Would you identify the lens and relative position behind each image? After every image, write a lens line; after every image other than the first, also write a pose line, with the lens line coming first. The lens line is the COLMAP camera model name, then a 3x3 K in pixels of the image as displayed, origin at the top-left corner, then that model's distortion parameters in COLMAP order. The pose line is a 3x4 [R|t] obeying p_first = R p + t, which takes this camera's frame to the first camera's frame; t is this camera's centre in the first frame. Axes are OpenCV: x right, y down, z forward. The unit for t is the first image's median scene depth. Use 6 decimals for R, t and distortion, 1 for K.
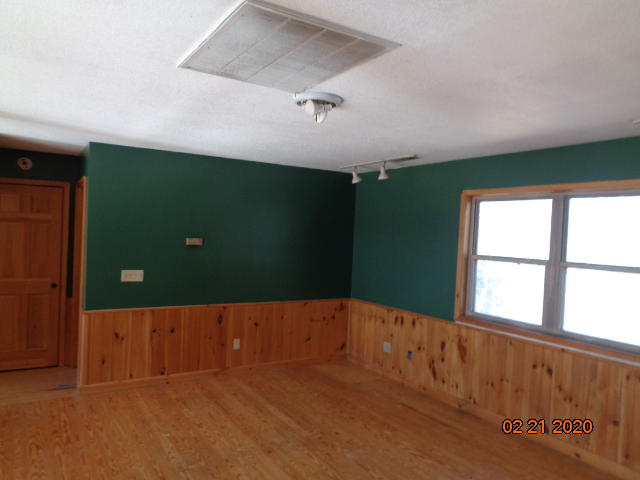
lens RADIAL K [[473.6, 0, 320.3], [0, 473.6, 242.0], [0, 0, 1]] dist [0.011997, 0.002979]
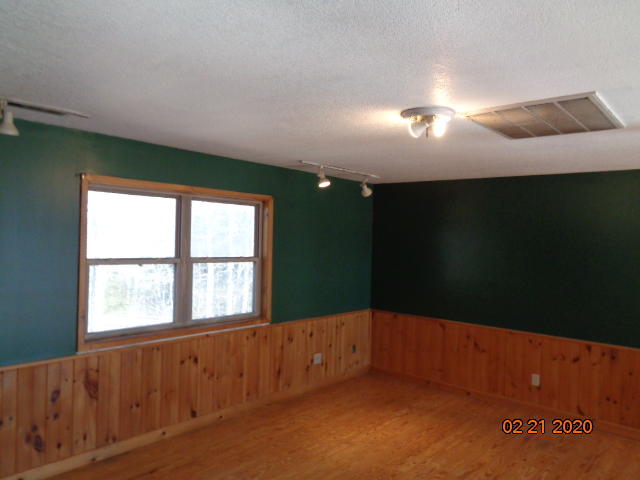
lens RADIAL K [[473.6, 0, 320.6], [0, 473.6, 238.2], [0, 0, 1]] dist [0.011997, 0.002979]
pose [[-0.259434, -0.046189, 0.964656, -0.602430], [-0.011813, 0.998933, 0.044654, -0.055324], [-0.965689, 0.000190, -0.259702, 0.974008]]
